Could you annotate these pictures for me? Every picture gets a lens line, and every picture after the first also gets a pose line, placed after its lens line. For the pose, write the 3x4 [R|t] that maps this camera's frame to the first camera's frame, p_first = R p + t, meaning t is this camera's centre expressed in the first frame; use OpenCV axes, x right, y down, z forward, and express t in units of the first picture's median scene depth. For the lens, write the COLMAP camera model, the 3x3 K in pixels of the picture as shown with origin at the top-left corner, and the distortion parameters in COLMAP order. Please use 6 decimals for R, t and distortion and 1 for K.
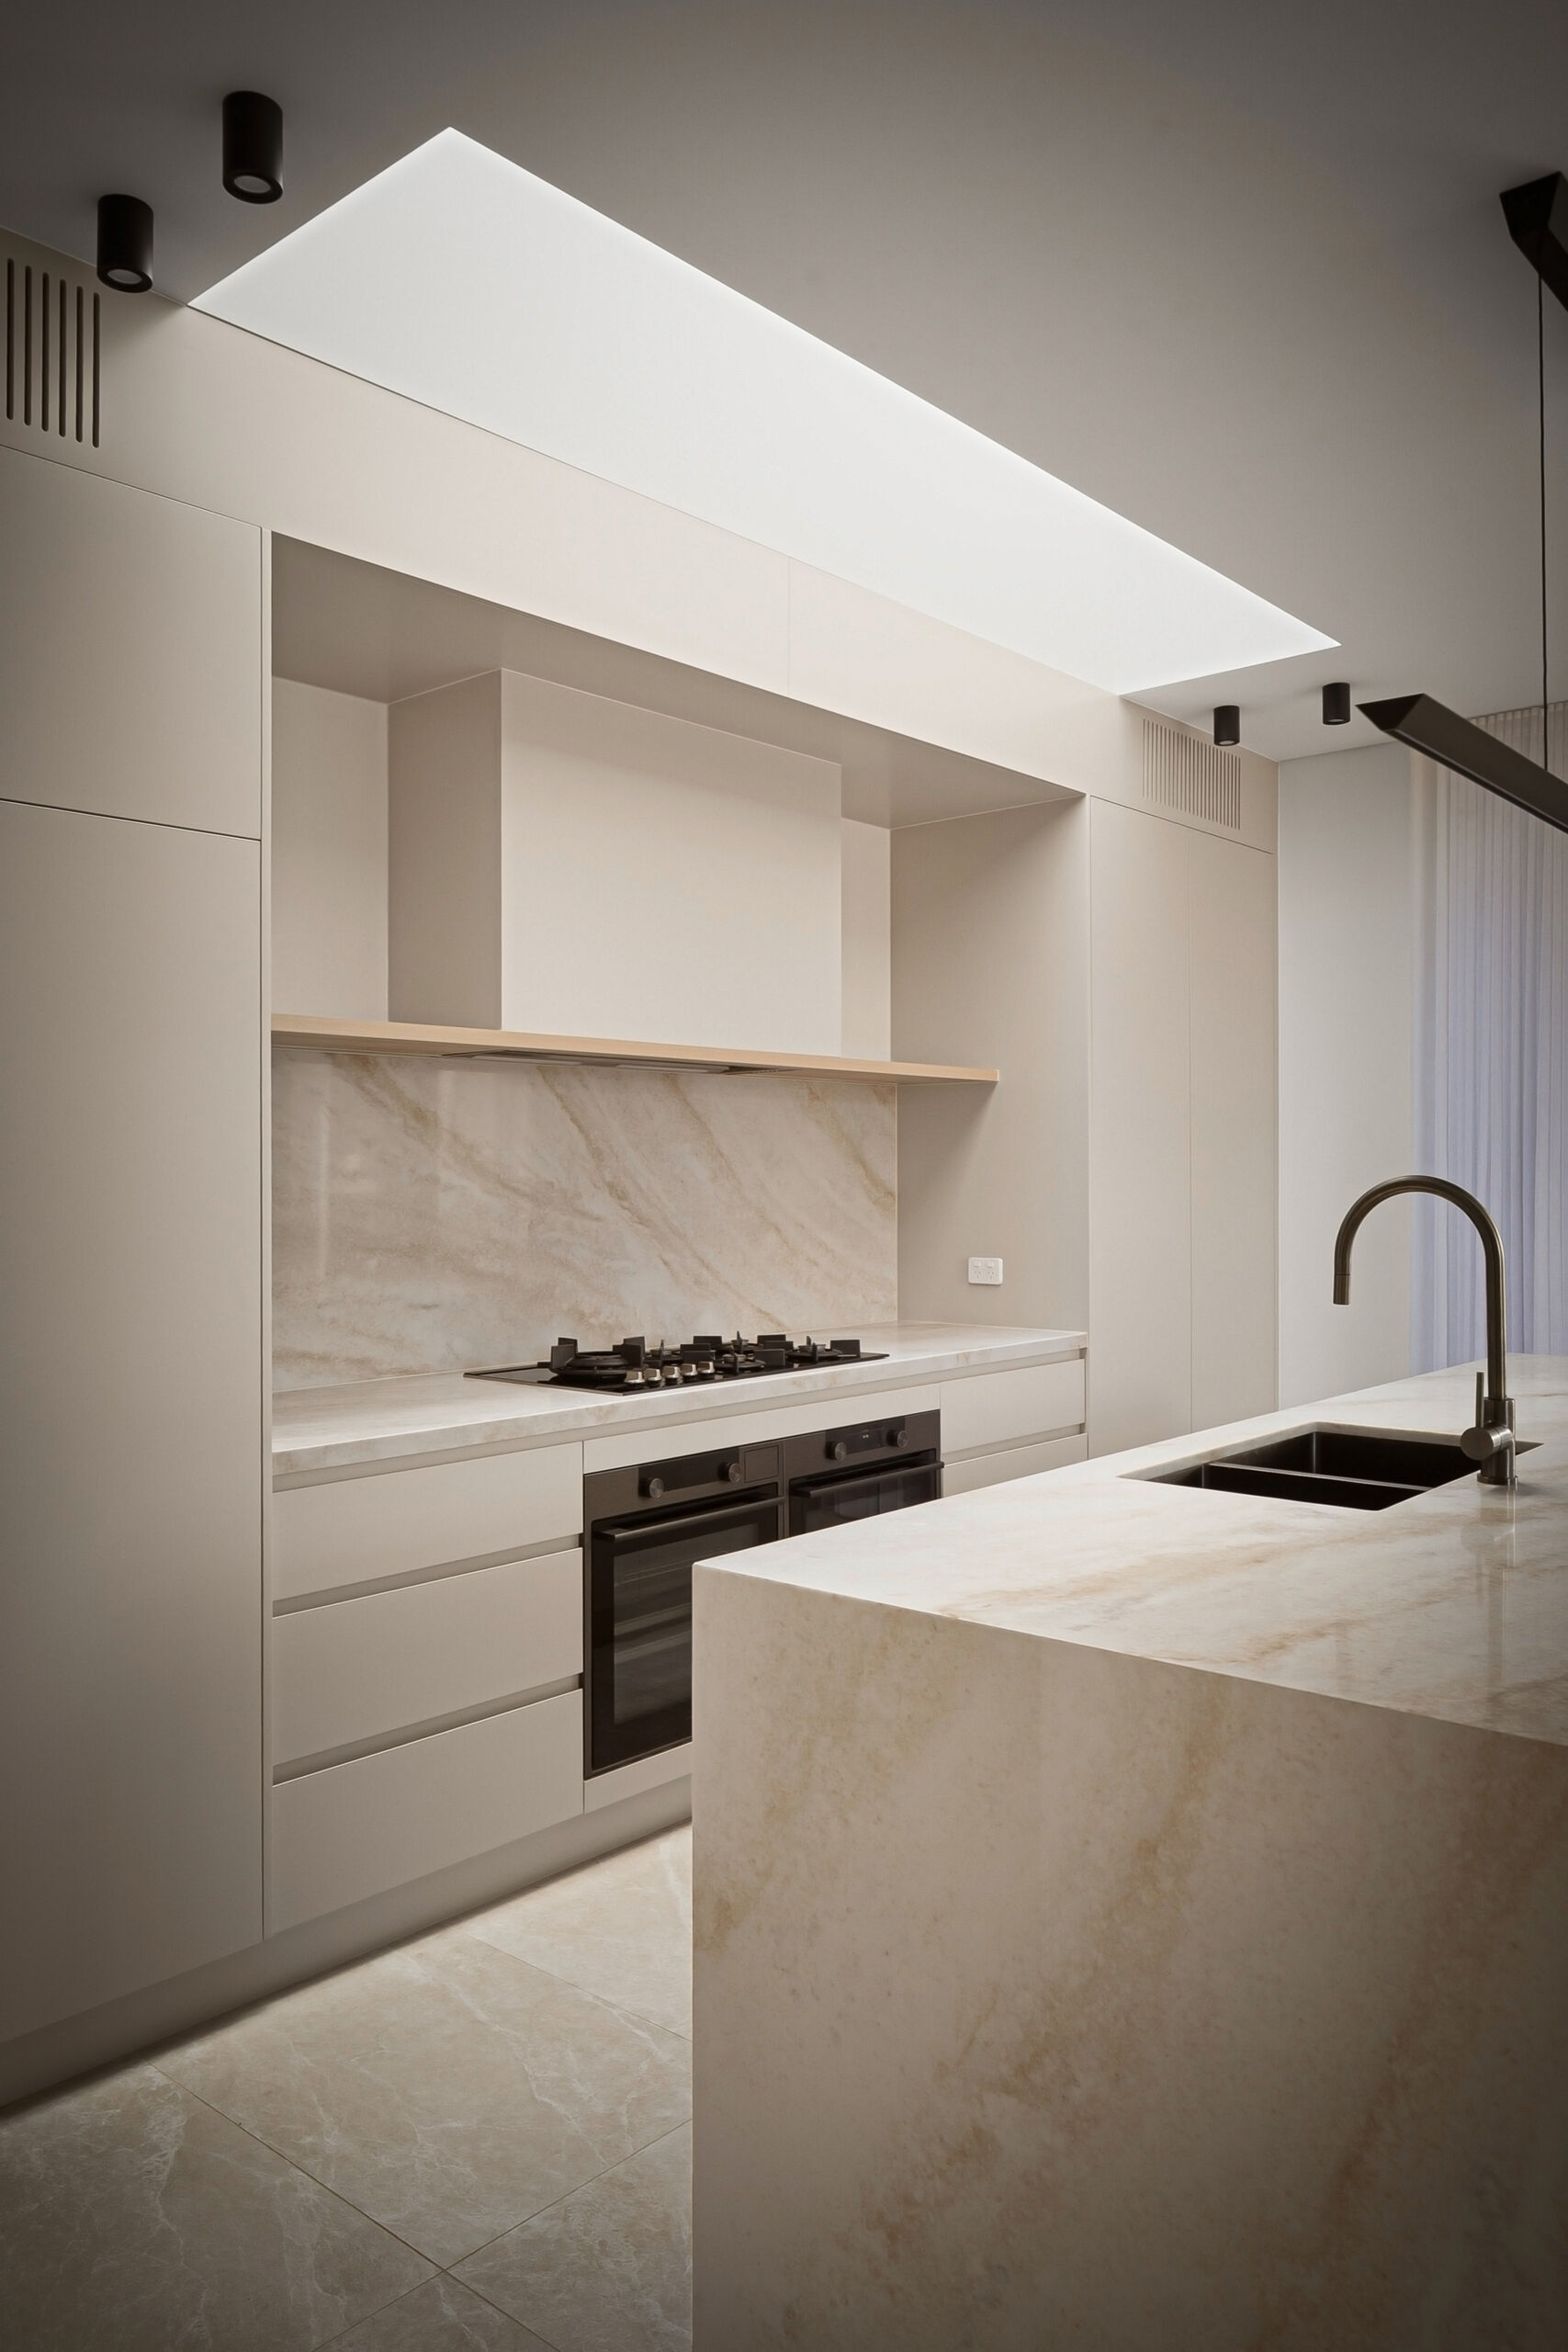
lens RADIAL K [[1703.0, 0, 883.9], [0, 1703.0, 1165.3], [0, 0, 1]] dist [-0.005991, -0.001289]
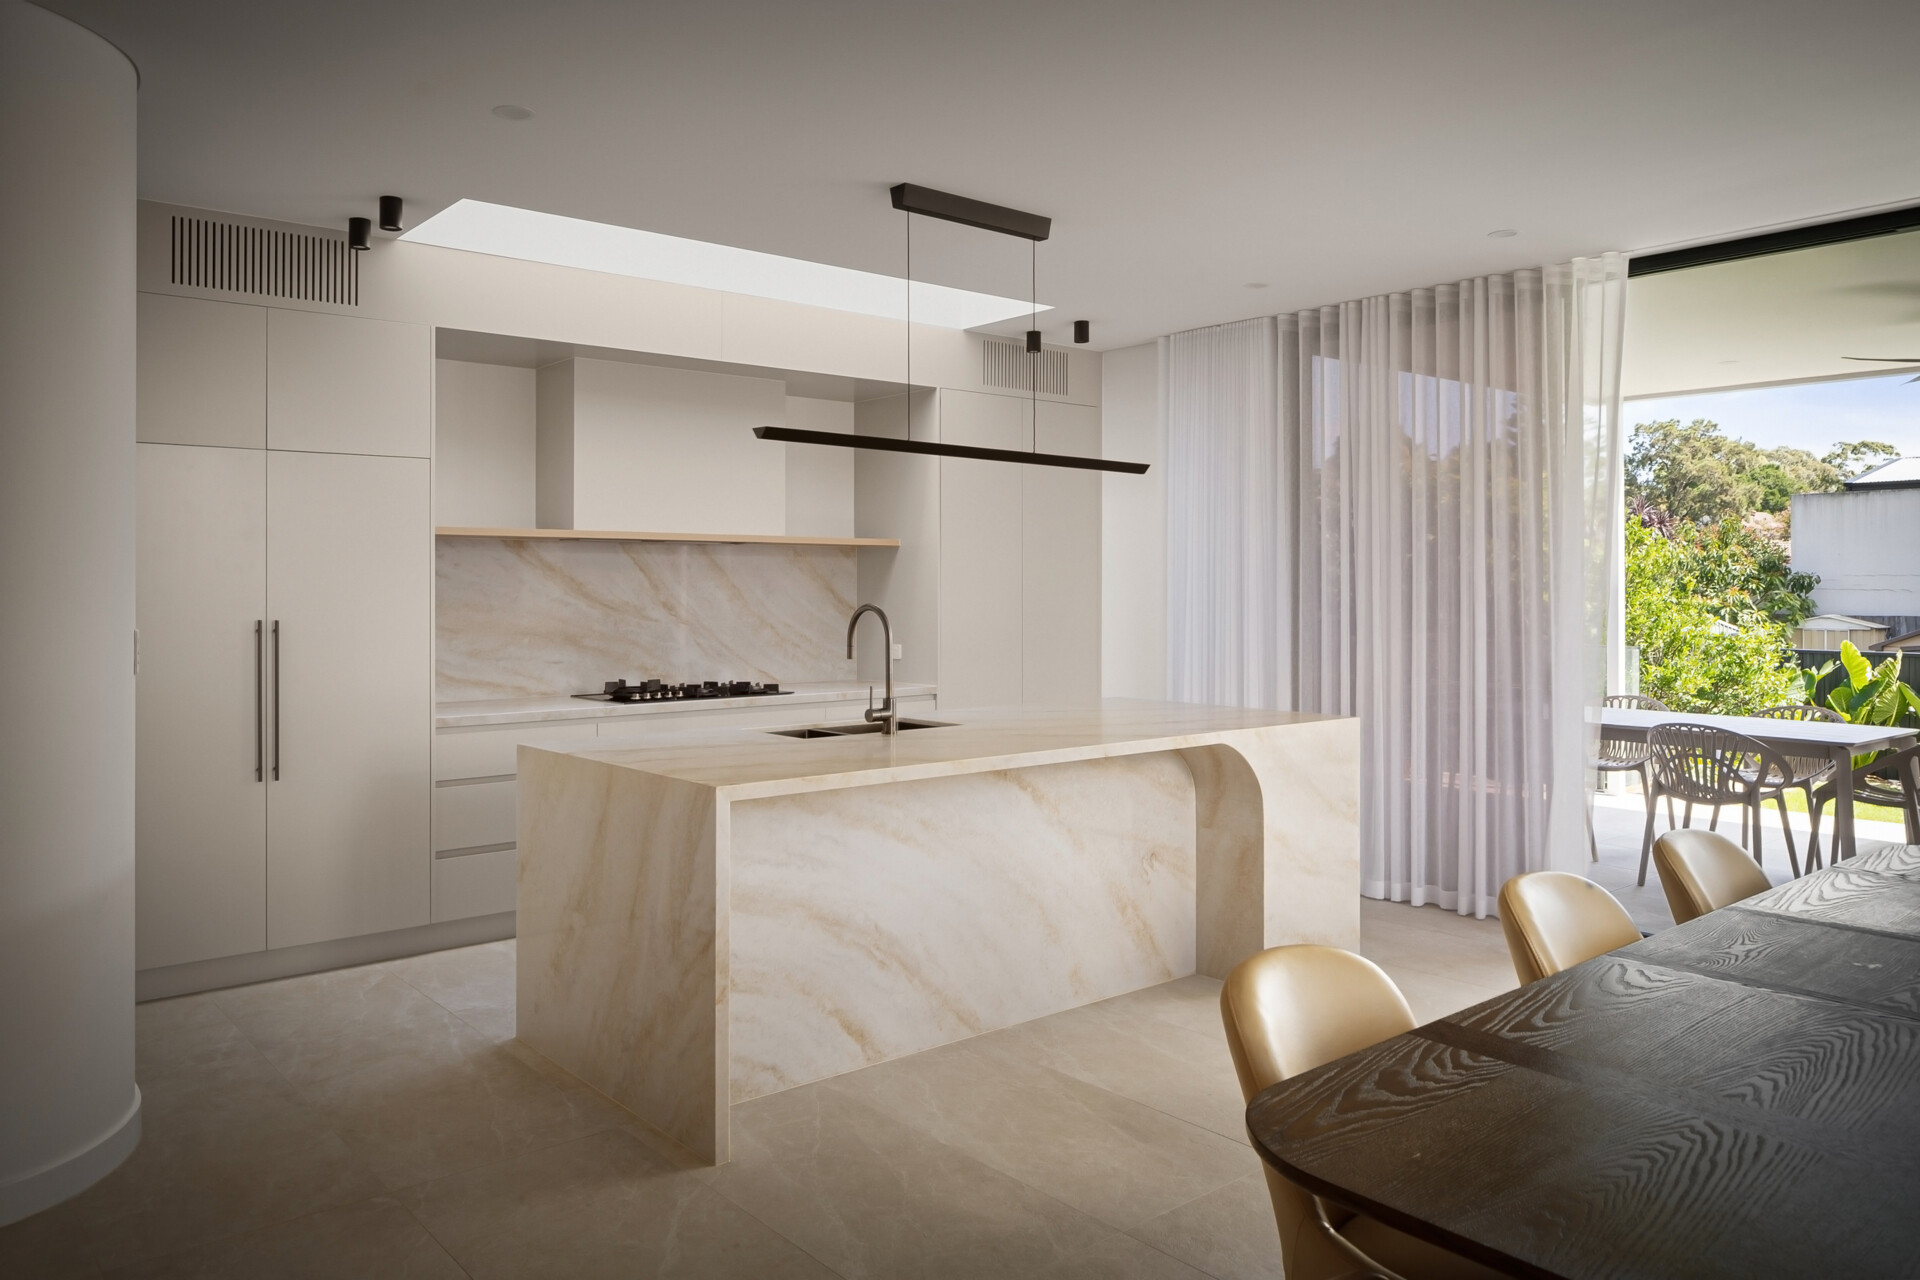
lens RADIAL K [[1390.4, 0, 957.8], [0, 1390.4, 588.1], [0, 0, 1]] dist [-0.005991, -0.001289]
pose [[0.983961, 0.004308, -0.178334, 0.458622], [-0.003219, 0.999974, 0.006395, -0.016982], [0.178357, -0.005718, 0.983949, -0.505094]]
